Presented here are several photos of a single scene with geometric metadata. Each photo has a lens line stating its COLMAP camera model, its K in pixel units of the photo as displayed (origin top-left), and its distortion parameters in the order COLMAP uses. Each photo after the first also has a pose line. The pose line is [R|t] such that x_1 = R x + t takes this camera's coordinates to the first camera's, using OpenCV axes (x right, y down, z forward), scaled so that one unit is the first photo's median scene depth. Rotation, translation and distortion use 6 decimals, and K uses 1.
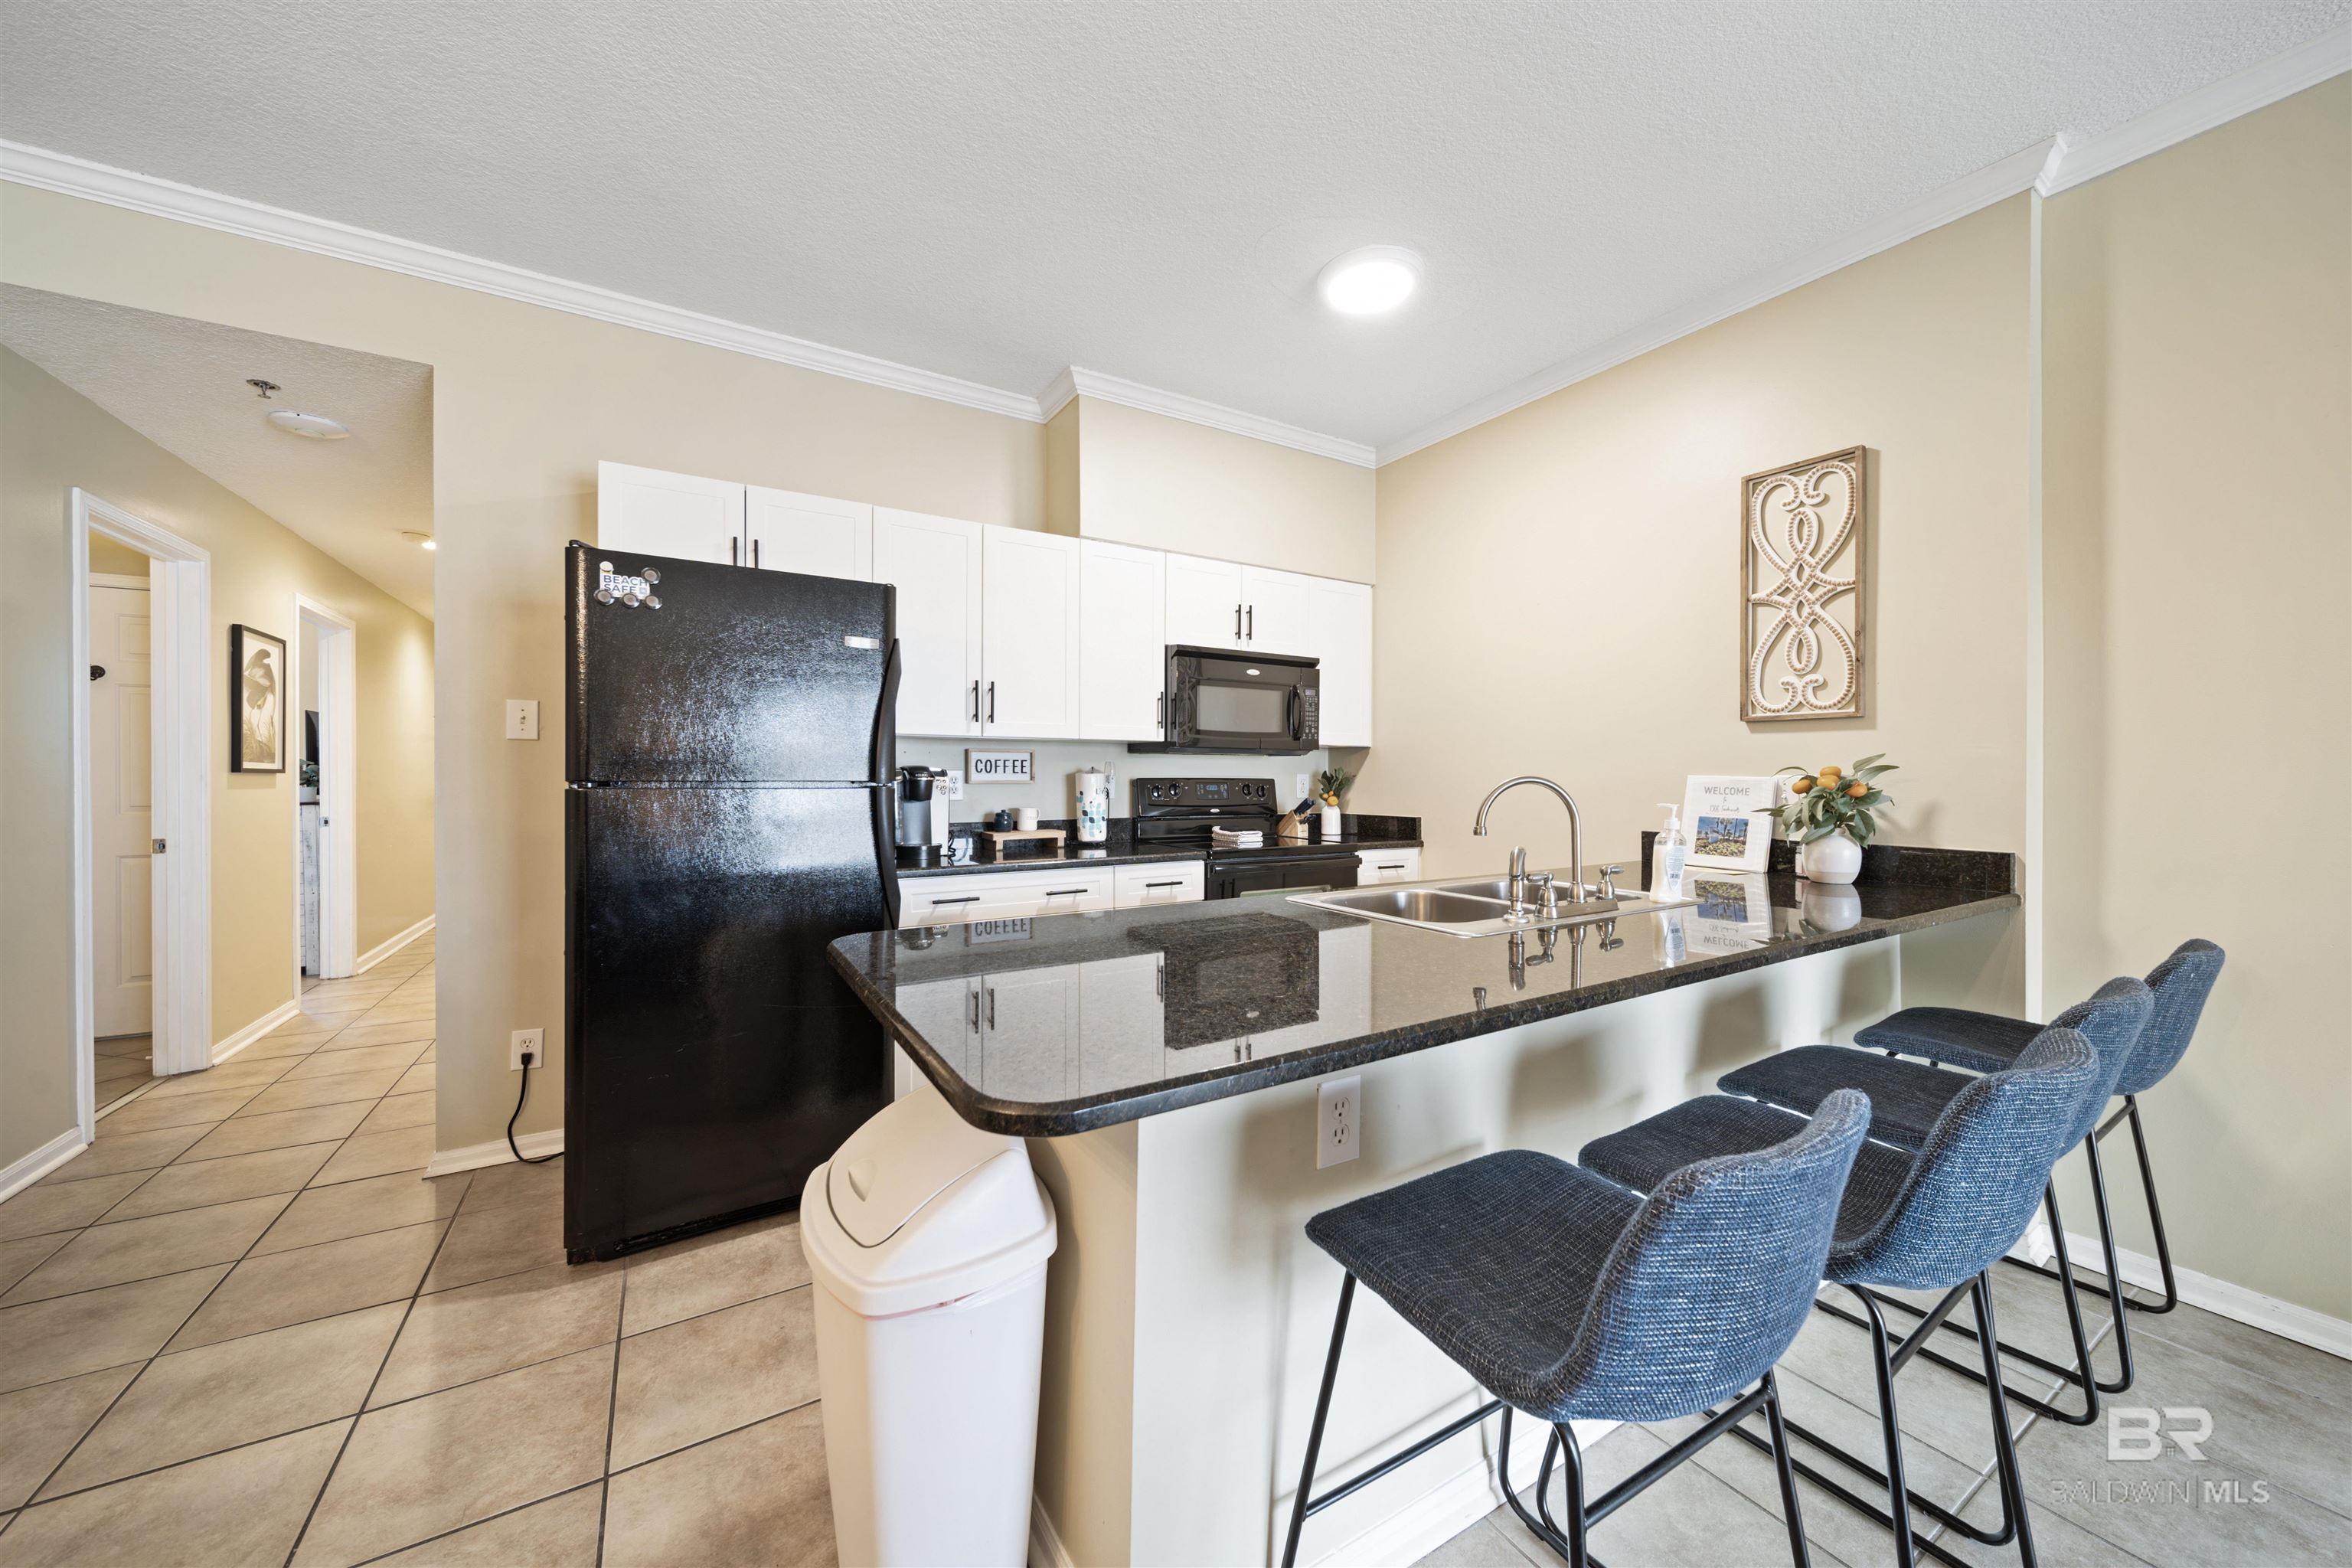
lens RADIAL K [[828.8, 0, 1176.0], [0, 828.8, 784.0], [0, 0, 1]] dist [-0.000713, -0.000287]
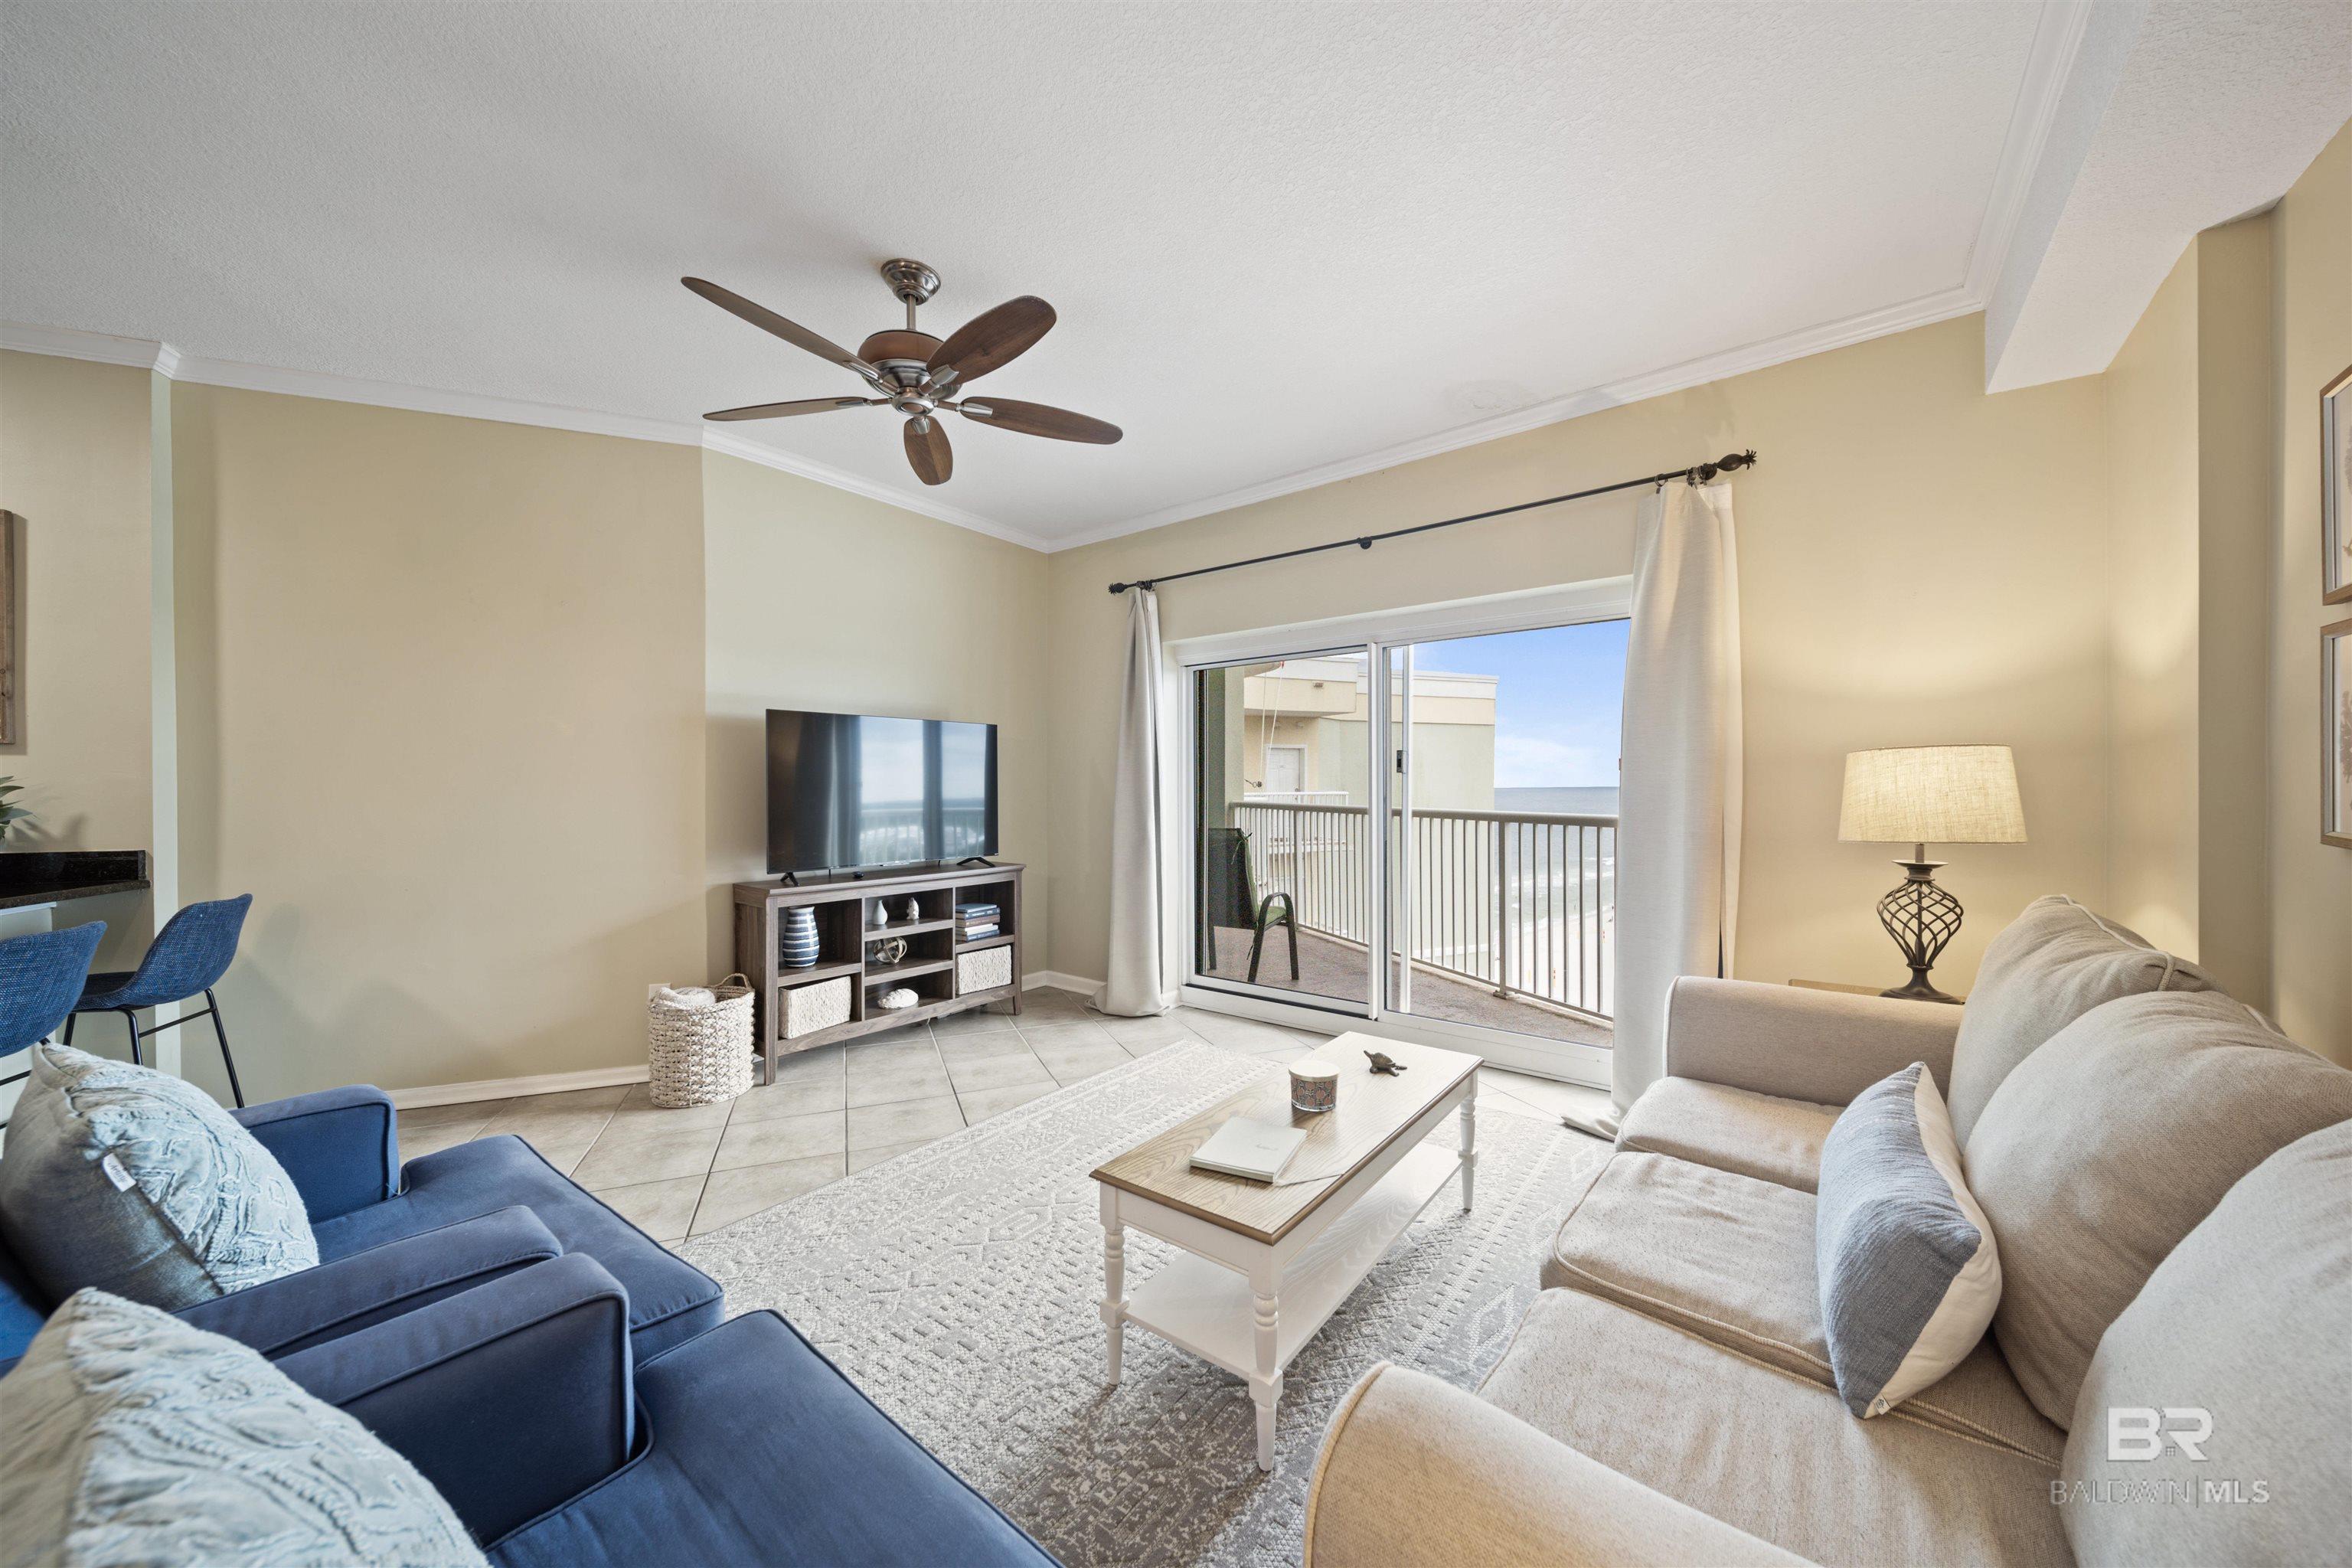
lens RADIAL K [[828.8, 0, 1176.0], [0, 828.8, 784.0], [0, 0, 1]] dist [-0.000713, -0.000287]
pose [[0.169187, 0.000469, 0.985584, -0.031262], [0.017561, 0.999840, -0.003490, 0.007355], [-0.985427, 0.017898, 0.169152, -0.635296]]
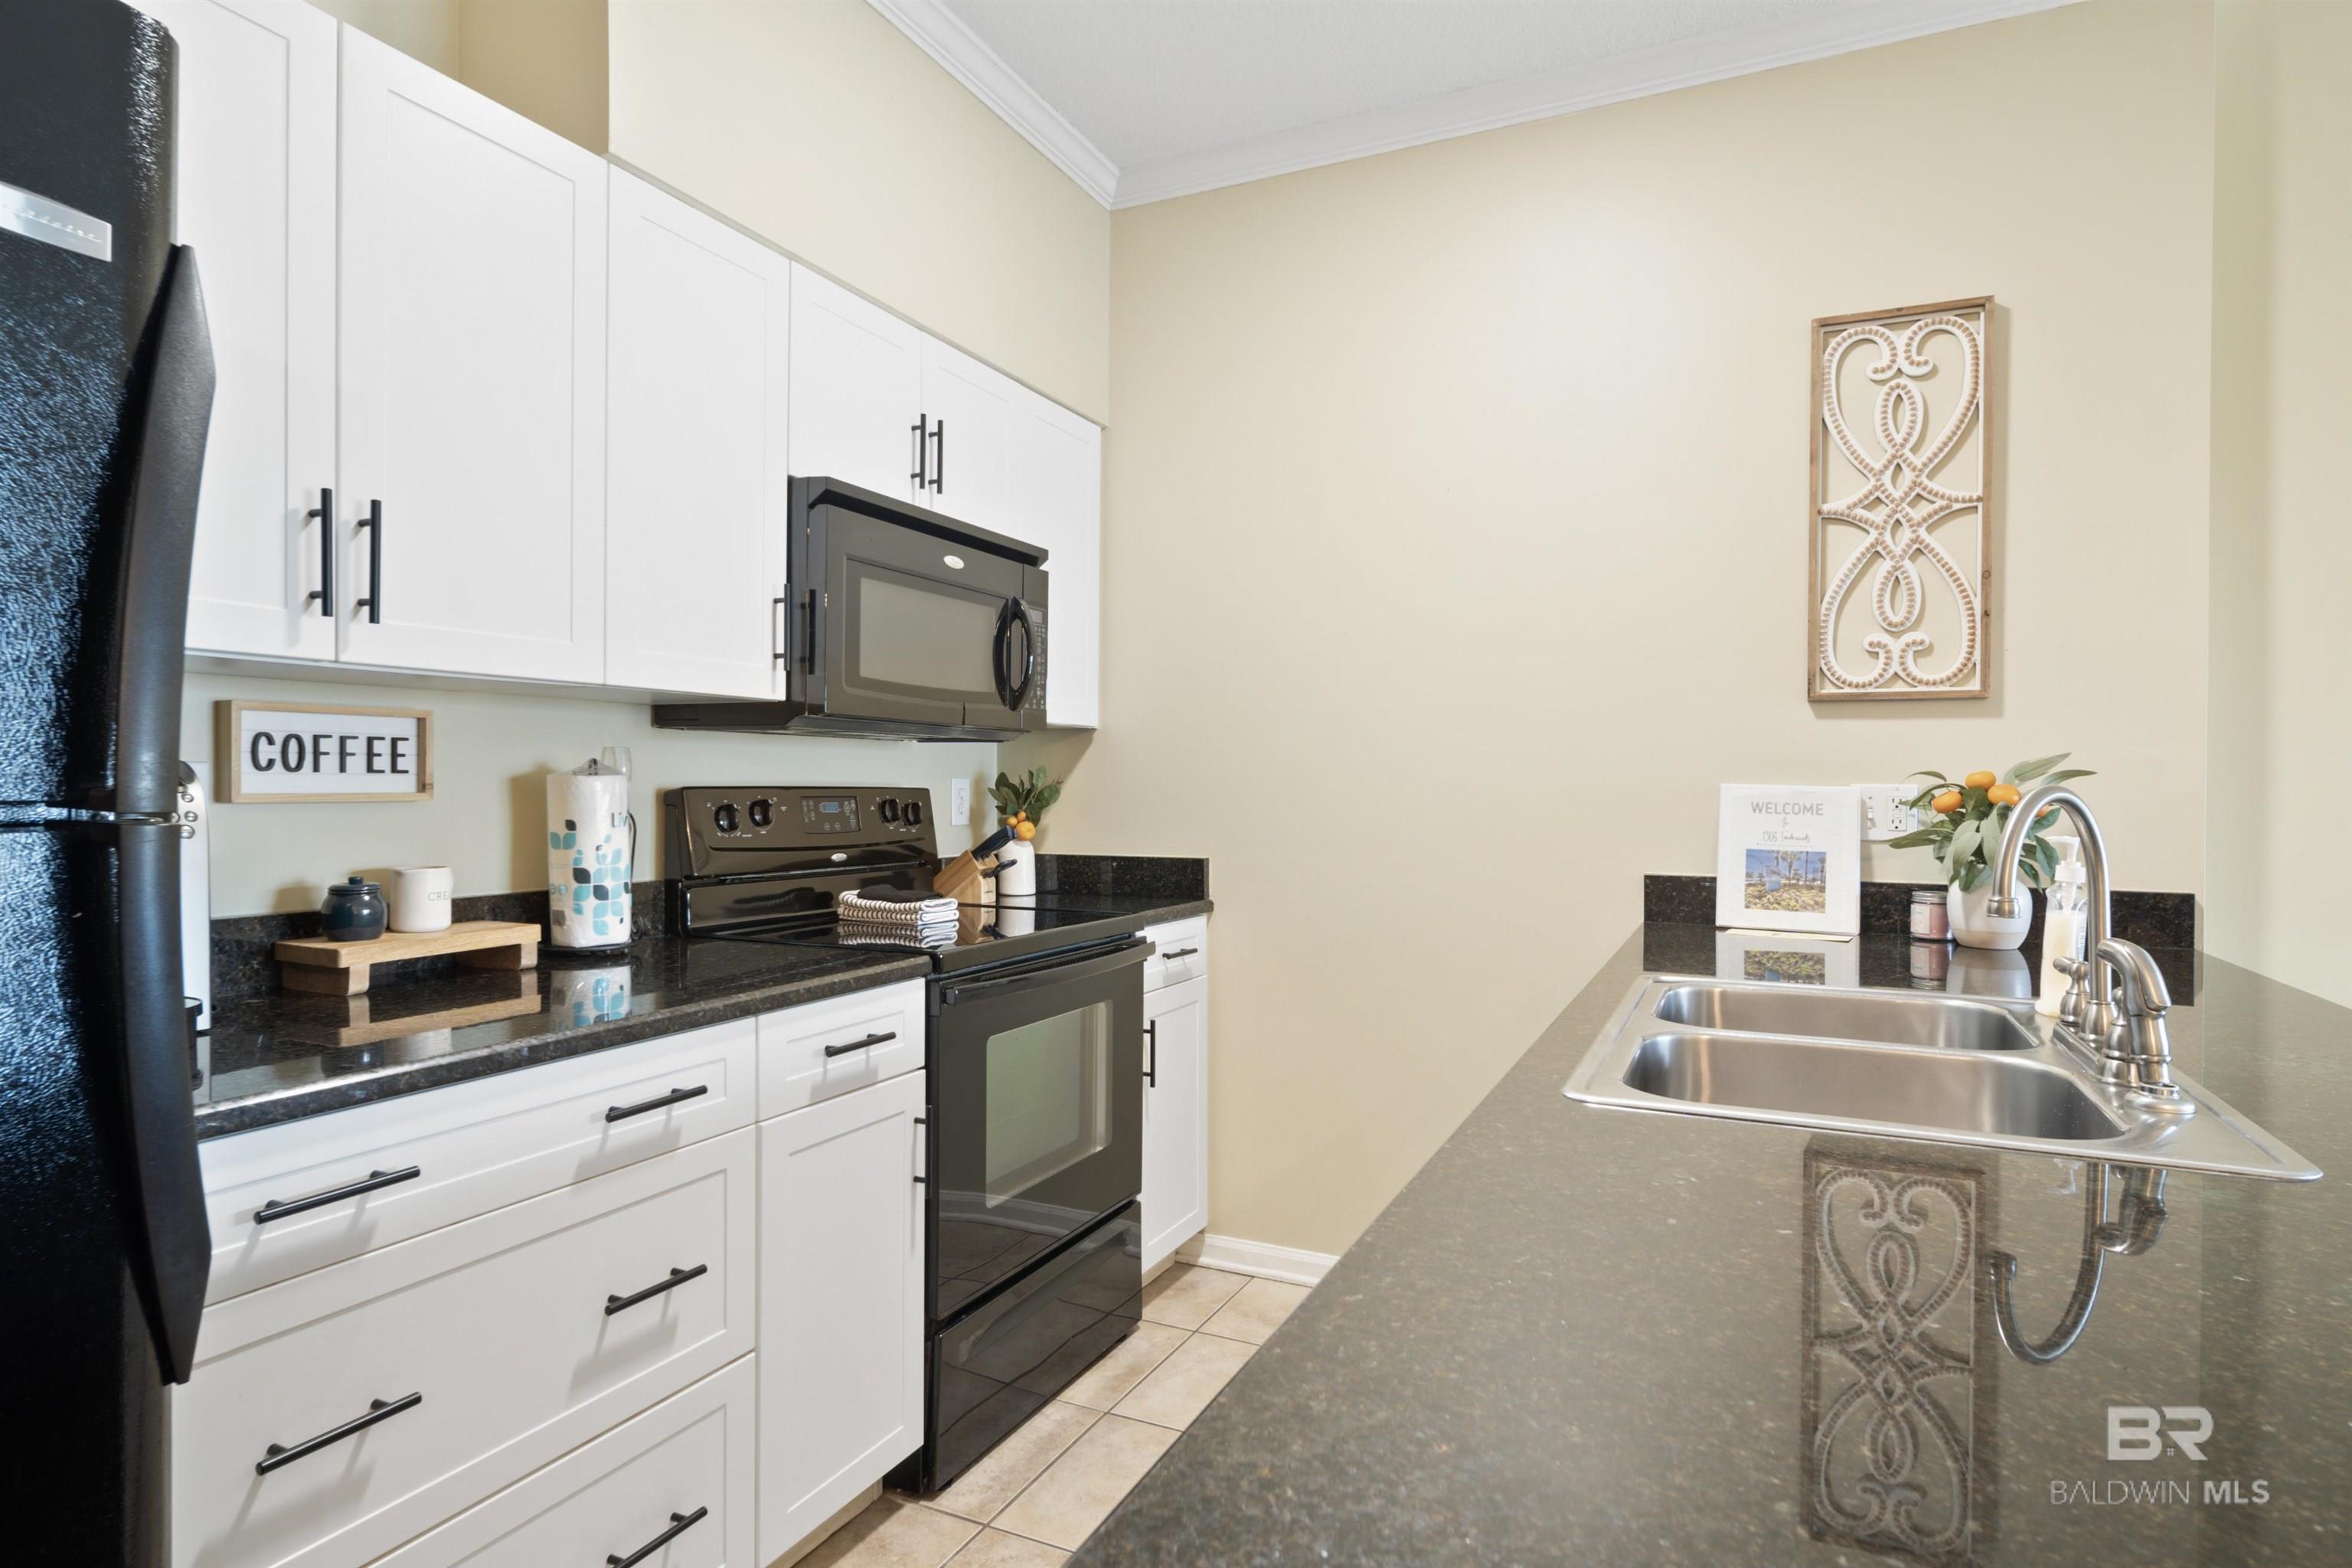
lens RADIAL K [[1256.1, 0, 1162.9], [0, 1256.1, 794.0], [0, 0, 1]] dist [0.001311, -0.000275]
pose [[0.837291, -0.002235, 0.546754, -0.234242], [0.002260, 0.999997, 0.000627, -0.003868], [-0.546753, 0.000711, 0.837293, 0.401688]]
